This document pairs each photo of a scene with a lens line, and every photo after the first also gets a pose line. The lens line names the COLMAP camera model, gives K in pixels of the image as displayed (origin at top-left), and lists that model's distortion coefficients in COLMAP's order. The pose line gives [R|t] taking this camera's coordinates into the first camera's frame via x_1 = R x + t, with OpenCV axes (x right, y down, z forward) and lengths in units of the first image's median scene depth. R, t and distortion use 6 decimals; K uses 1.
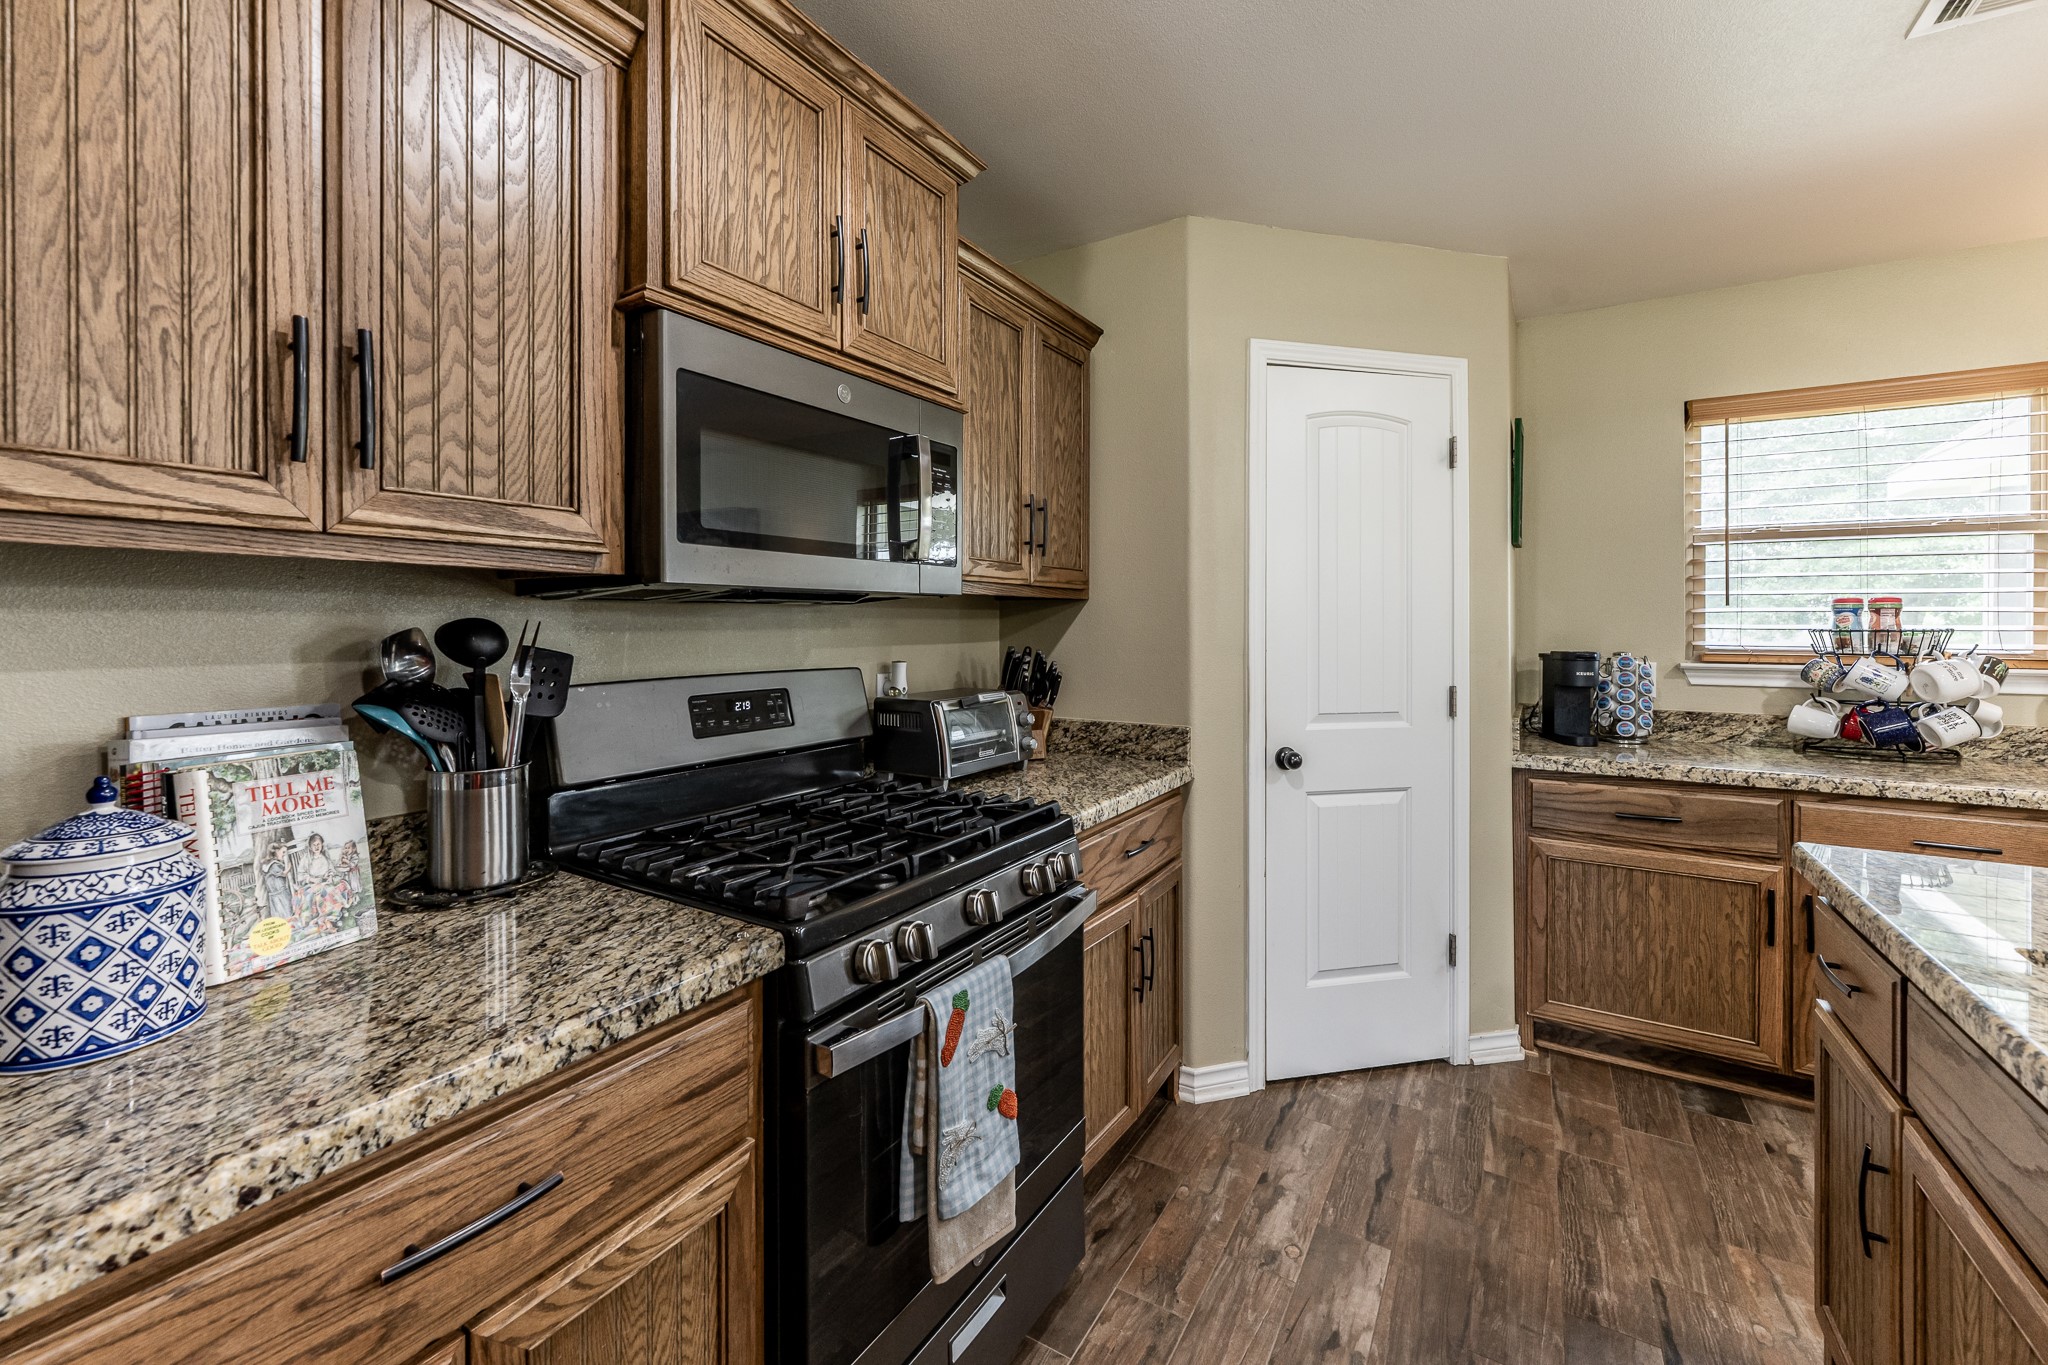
lens RADIAL K [[849.4, 0, 989.0], [0, 849.4, 620.6], [0, 0, 1]] dist [-0.002760, 0.000449]
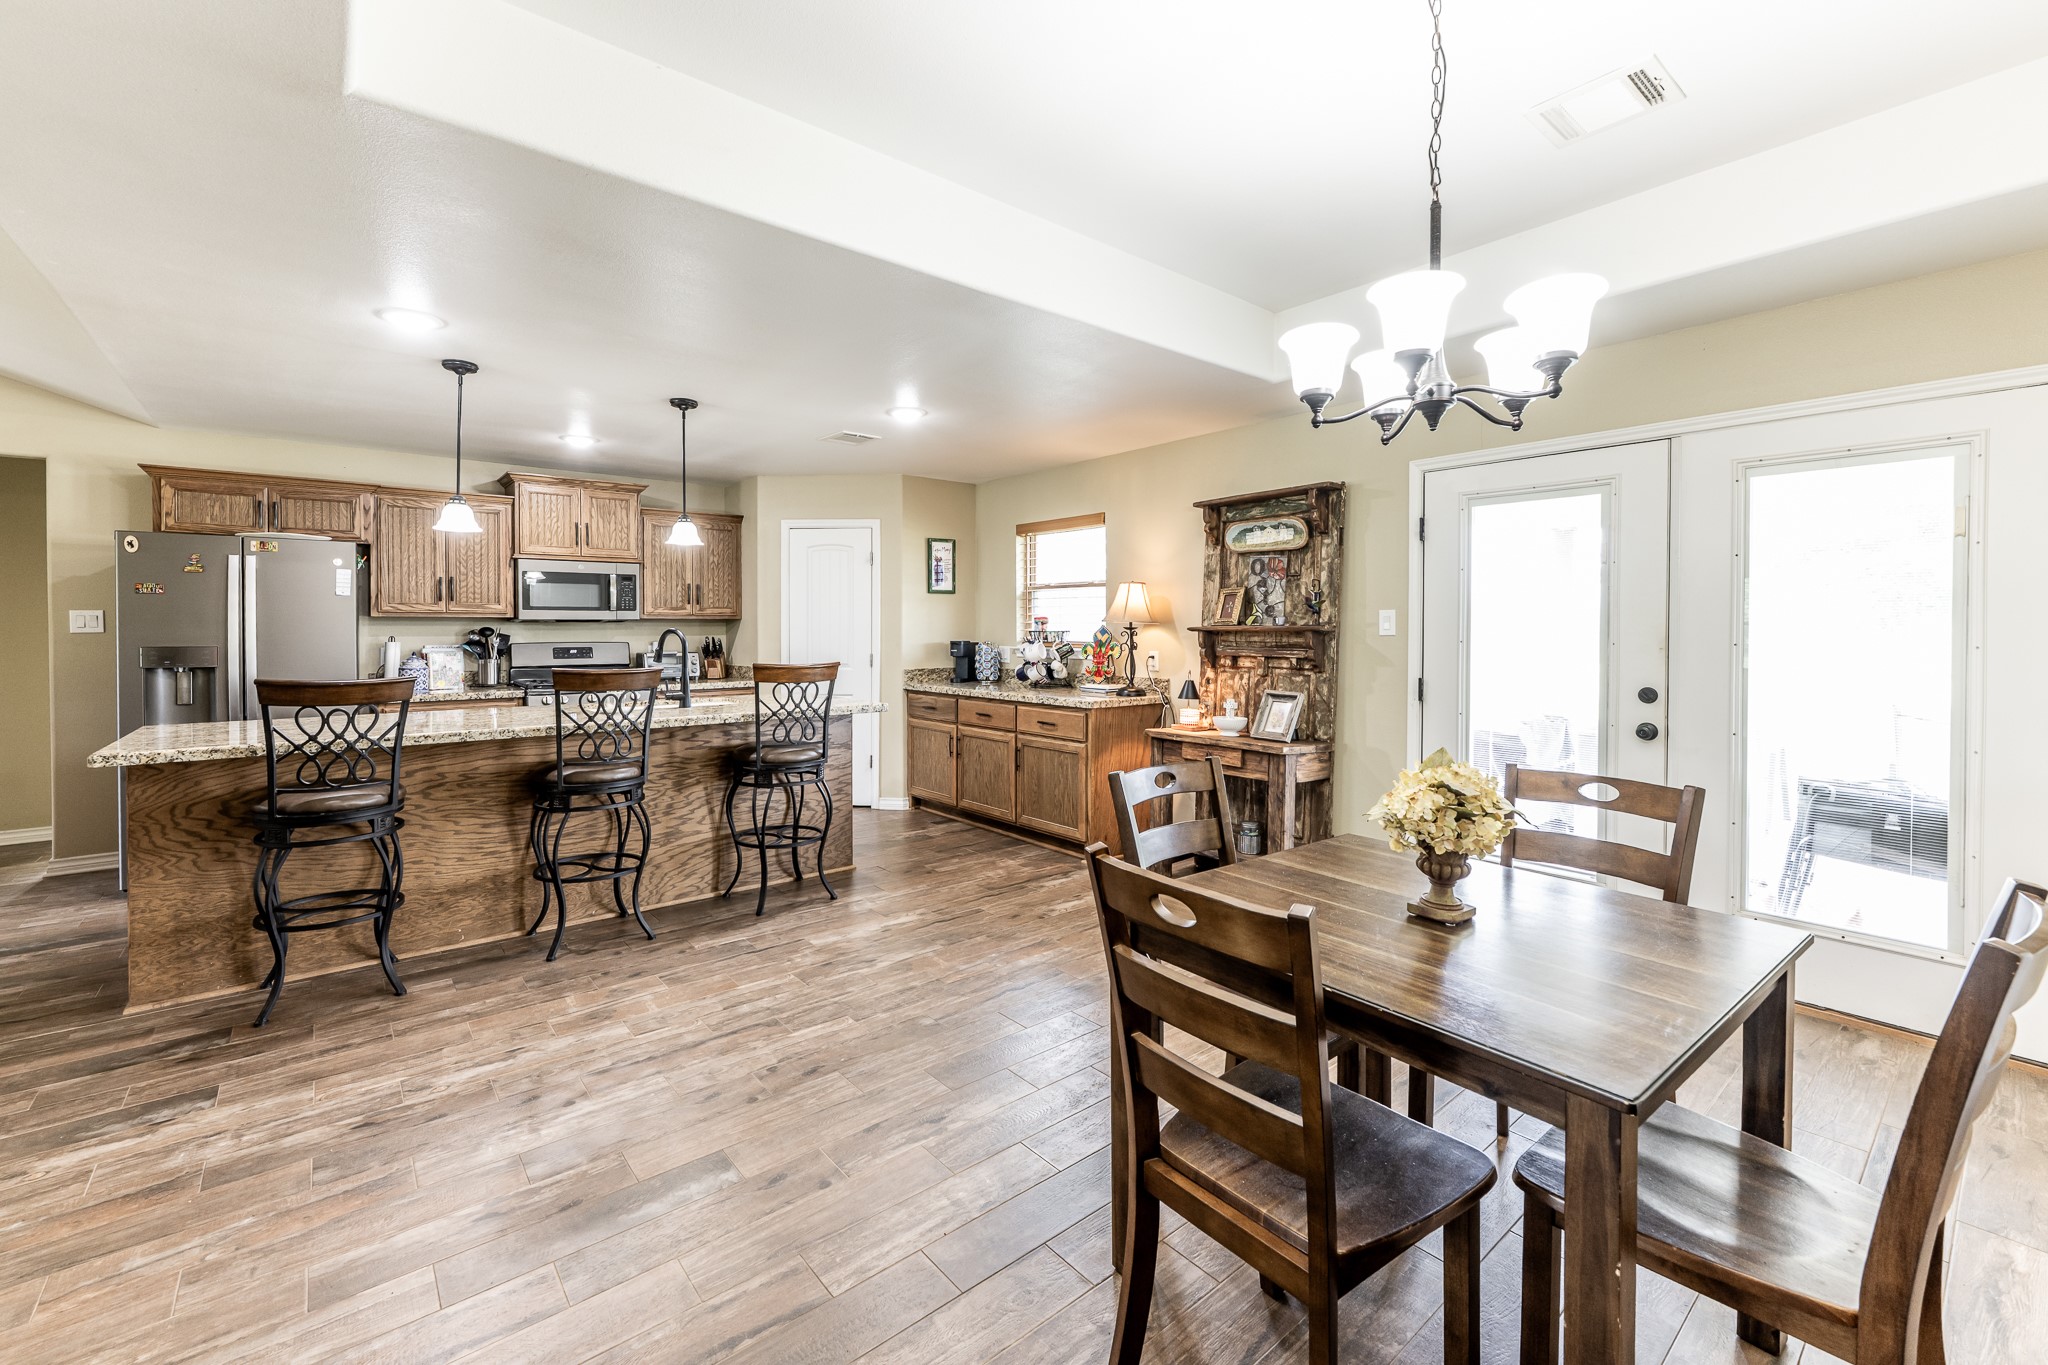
lens RADIAL K [[849.4, 0, 1007.9], [0, 849.4, 635.9], [0, 0, 1]] dist [-0.002760, 0.000449]
pose [[0.948210, 0.003558, -0.317625, 1.821456], [0.000707, 0.999911, 0.013313, -0.007307], [0.317645, -0.012848, 0.948123, -1.273723]]
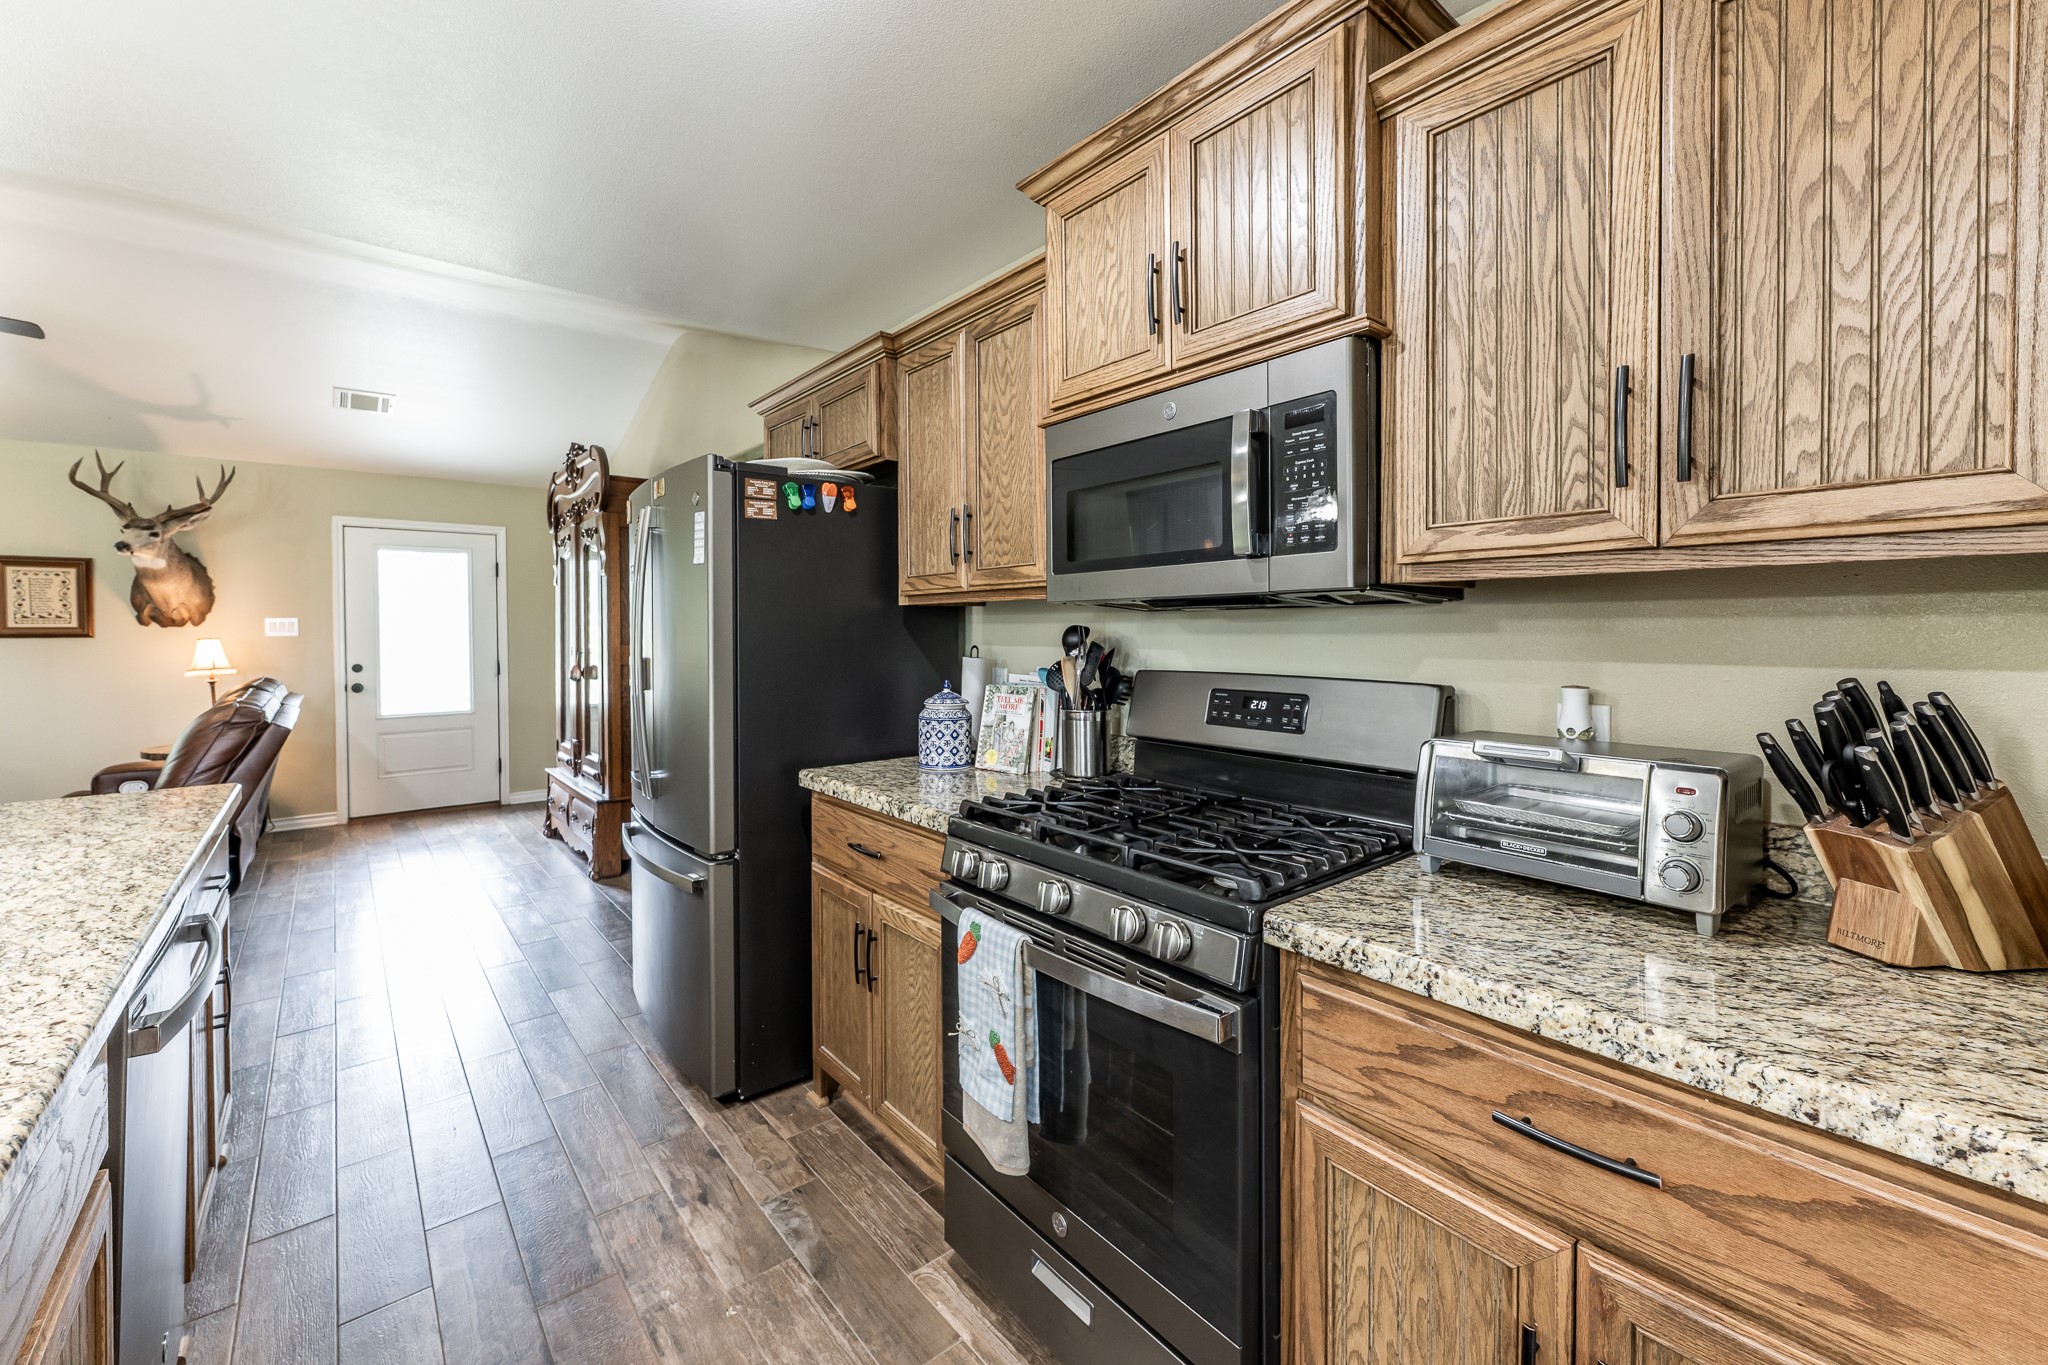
lens RADIAL K [[849.4, 0, 1025.0], [0, 849.4, 643.5], [0, 0, 1]] dist [-0.002760, 0.000449]
pose [[-0.314222, 0.016656, -0.949204, 0.578648], [0.003809, 0.999860, 0.016283, 0.003280], [0.949342, 0.001501, -0.314241, 0.750667]]
